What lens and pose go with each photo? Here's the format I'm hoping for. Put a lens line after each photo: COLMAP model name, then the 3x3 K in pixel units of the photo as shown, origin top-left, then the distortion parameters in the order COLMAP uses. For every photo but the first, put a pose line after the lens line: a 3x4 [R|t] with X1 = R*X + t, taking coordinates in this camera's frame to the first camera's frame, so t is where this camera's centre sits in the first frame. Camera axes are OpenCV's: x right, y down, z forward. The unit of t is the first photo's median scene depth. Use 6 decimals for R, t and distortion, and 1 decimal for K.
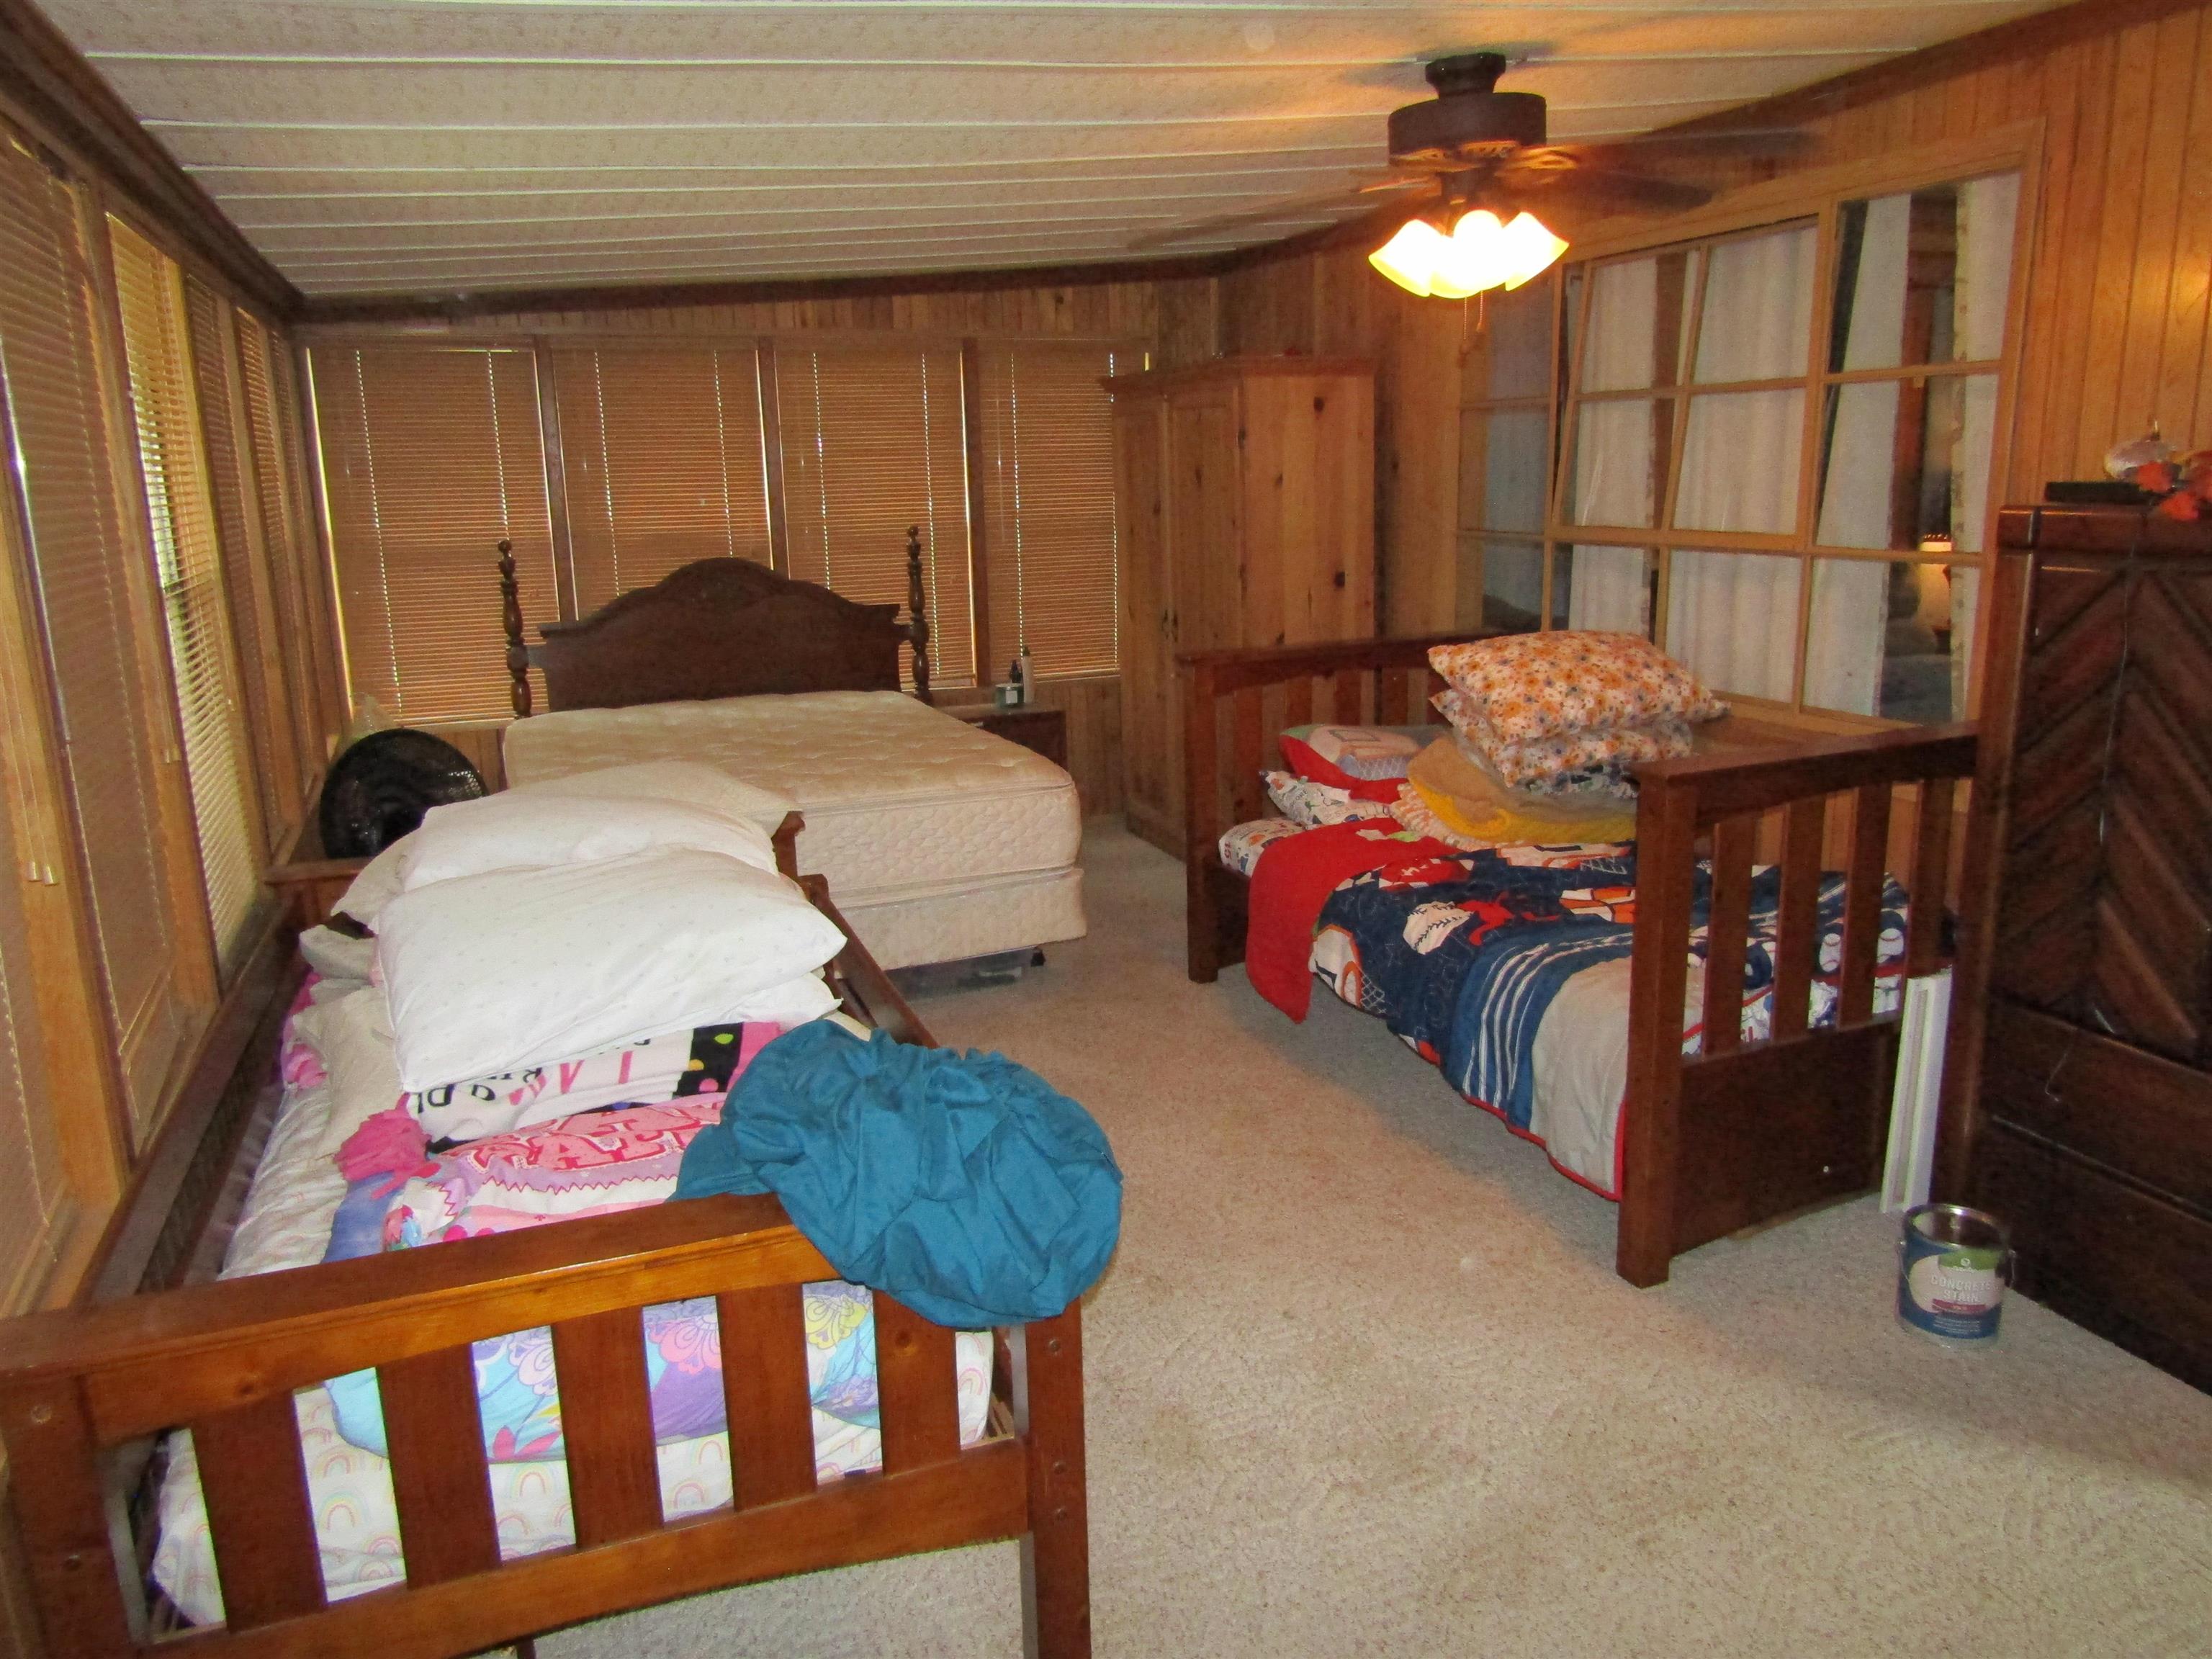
lens RADIAL K [[1562.4, 0, 1112.7], [0, 1562.4, 833.7], [0, 0, 1]] dist [-0.007923, -0.003959]
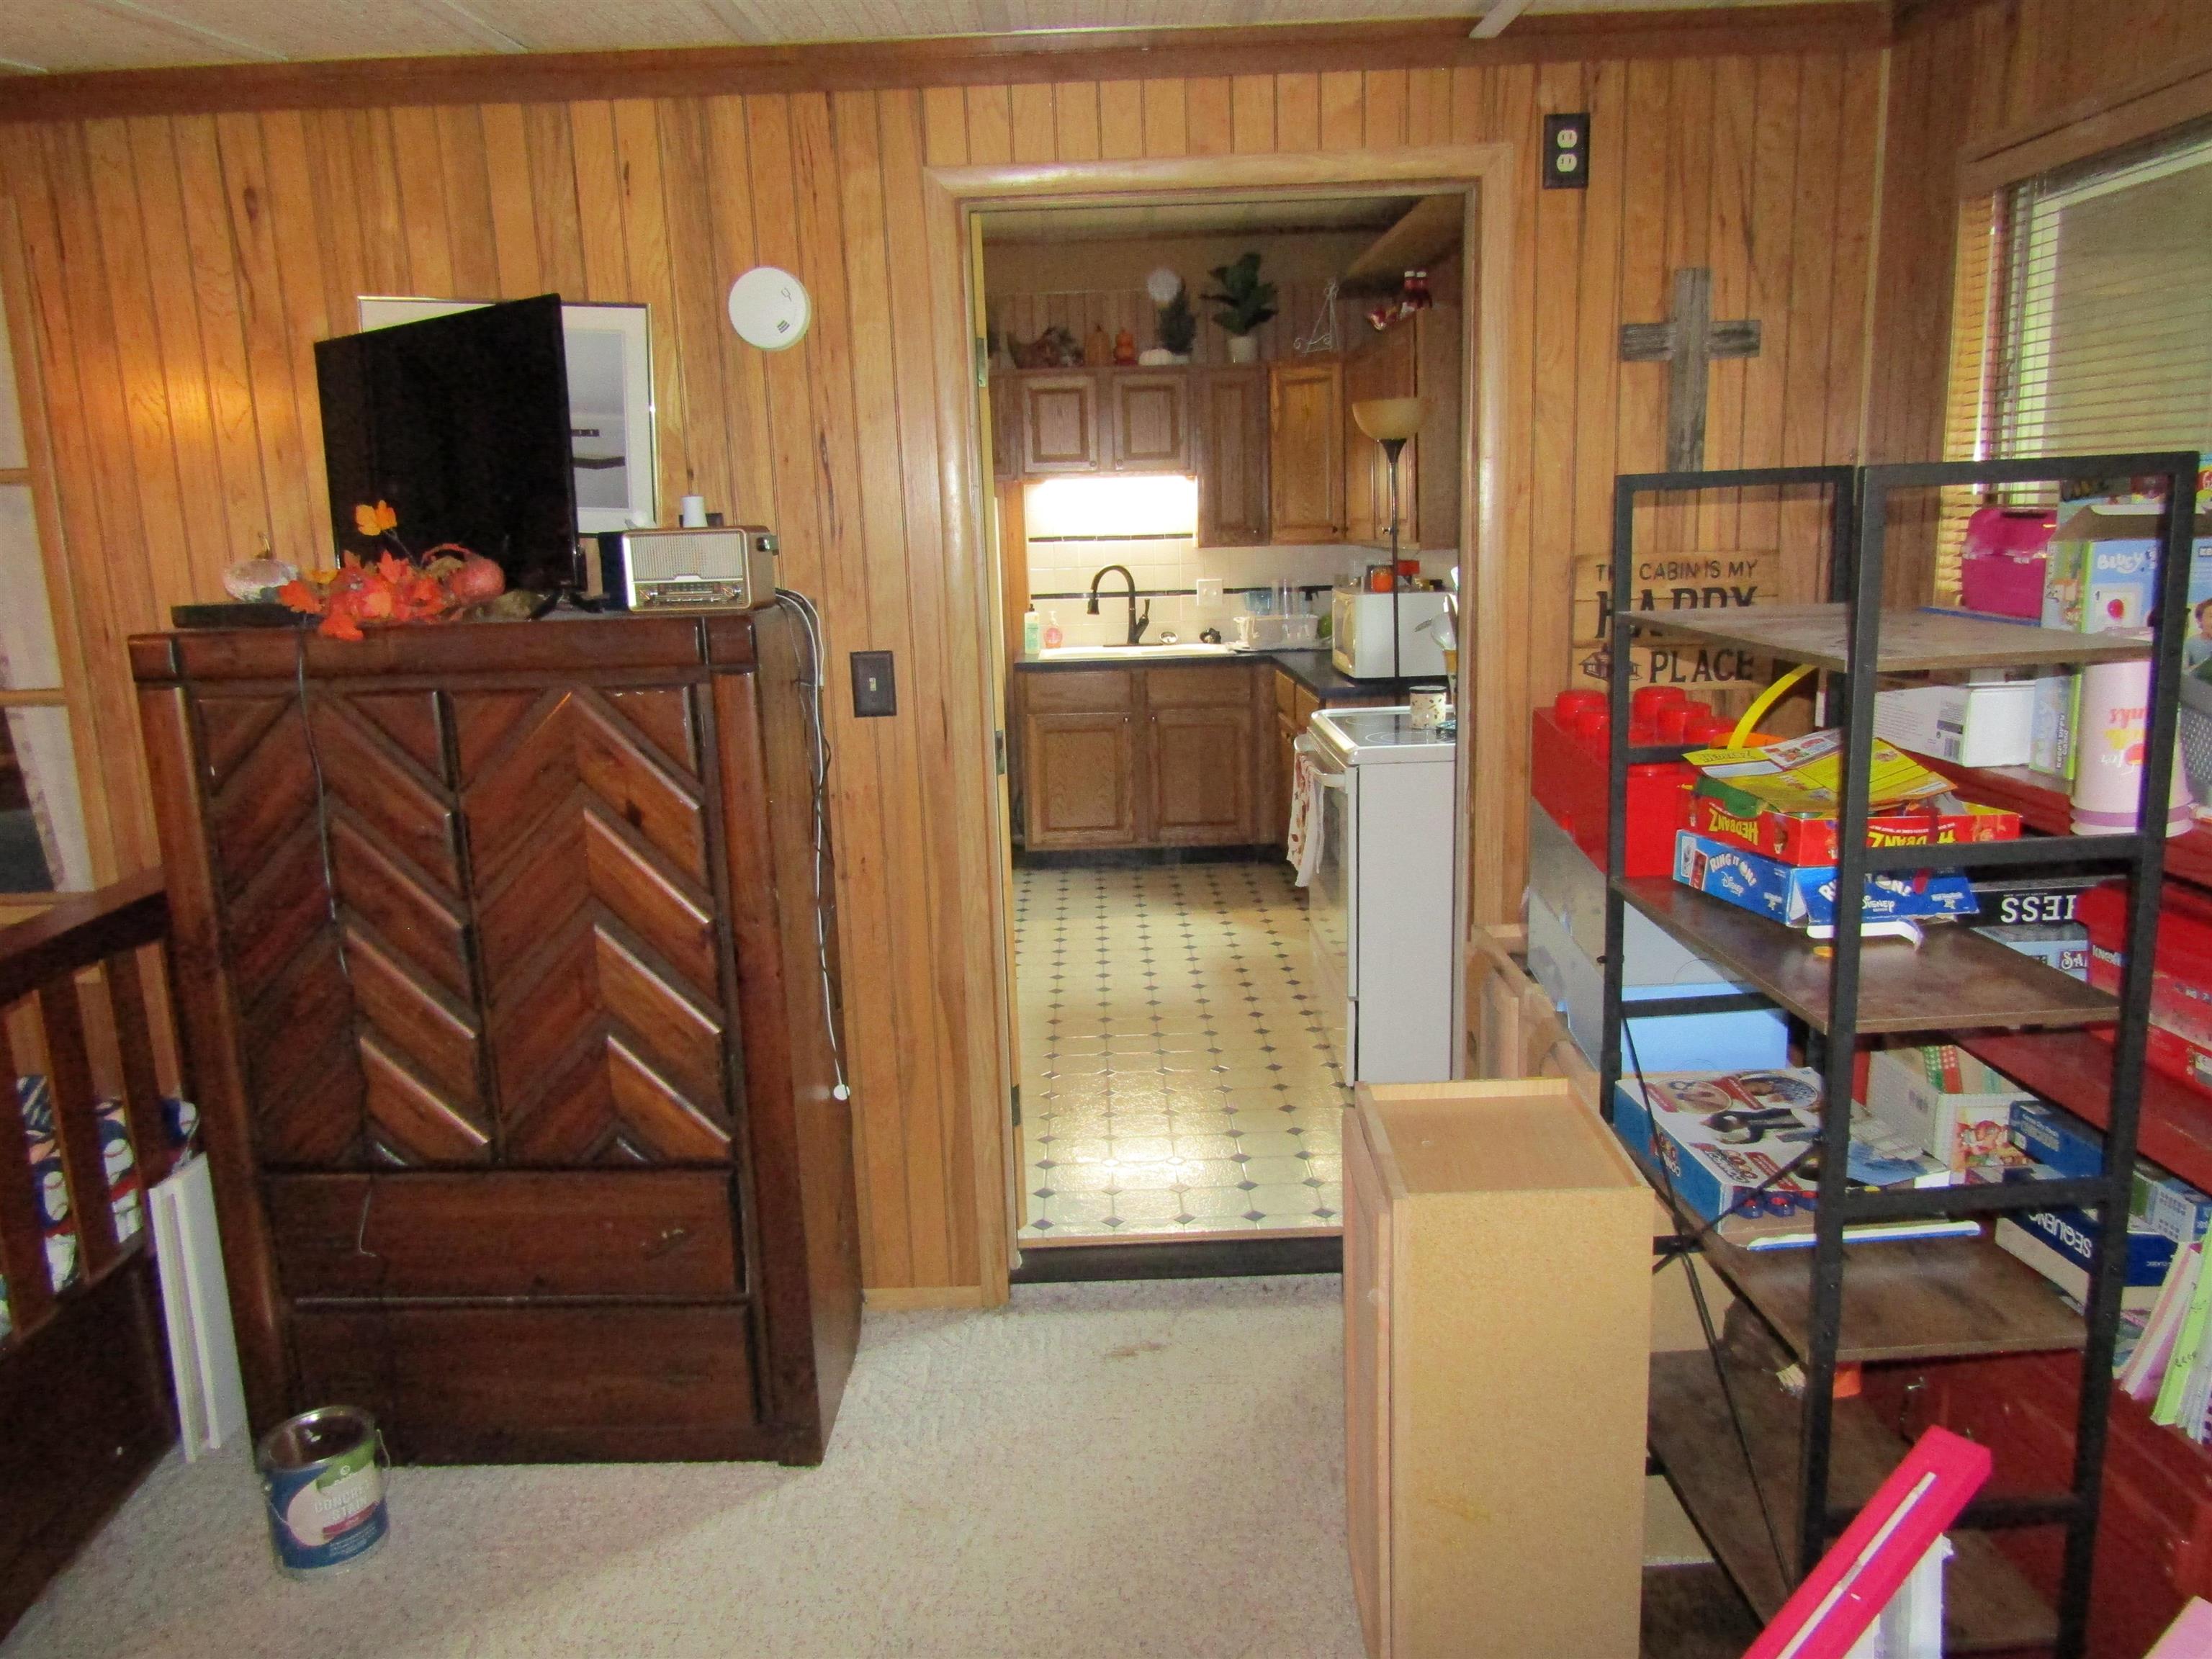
lens RADIAL K [[1562.4, 0, 1112.7], [0, 1562.4, 833.7], [0, 0, 1]] dist [-0.007923, -0.003959]
pose [[0.370069, -0.175112, 0.912351, -0.034609], [0.237505, 0.967271, 0.089316, -0.048016], [-0.898131, 0.183635, 0.399548, 0.168883]]
